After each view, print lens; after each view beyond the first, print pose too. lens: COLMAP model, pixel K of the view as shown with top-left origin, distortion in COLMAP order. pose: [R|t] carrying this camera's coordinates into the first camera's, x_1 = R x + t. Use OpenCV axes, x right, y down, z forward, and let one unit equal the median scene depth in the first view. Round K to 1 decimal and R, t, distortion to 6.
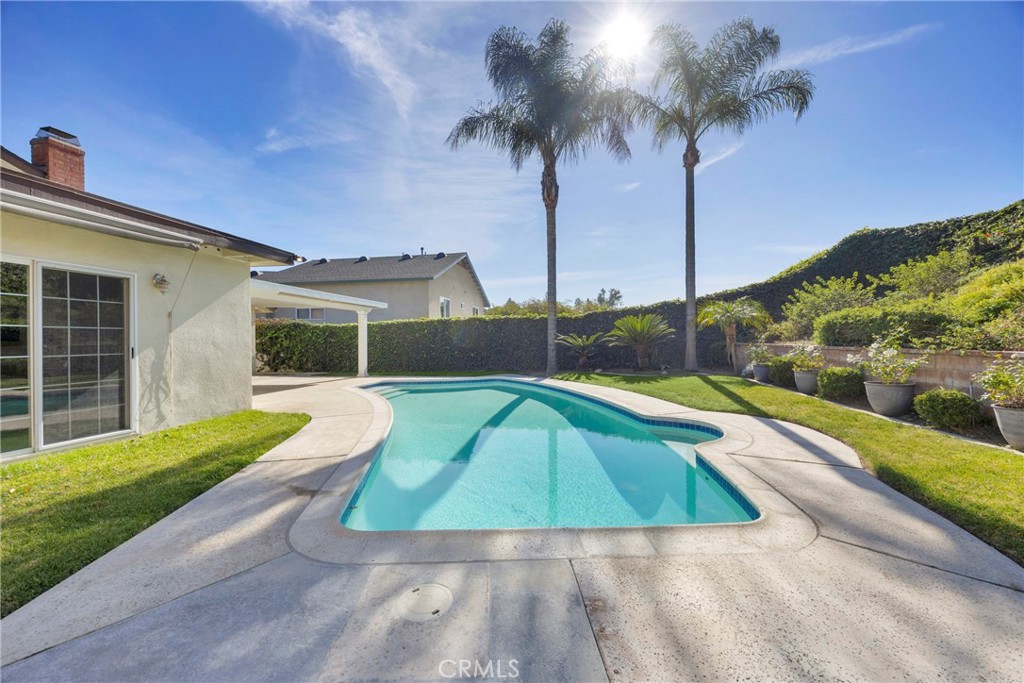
lens RADIAL K [[392.8, 0, 510.1], [0, 392.8, 341.3], [0, 0, 1]] dist [0.001822, -0.000302]
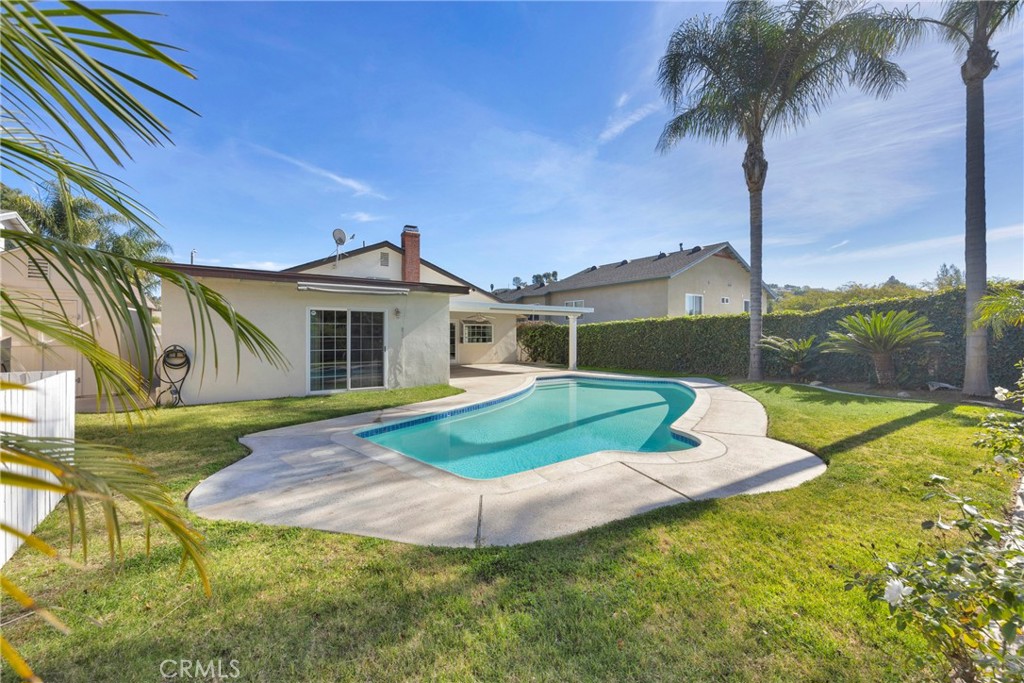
lens RADIAL K [[392.8, 0, 512.4], [0, 392.8, 334.5], [0, 0, 1]] dist [0.001822, -0.000302]
pose [[0.717914, 0.006869, -0.696098, 0.327206], [-0.007717, 0.999968, 0.001908, -0.019444], [0.696089, 0.004002, 0.717944, 0.005023]]
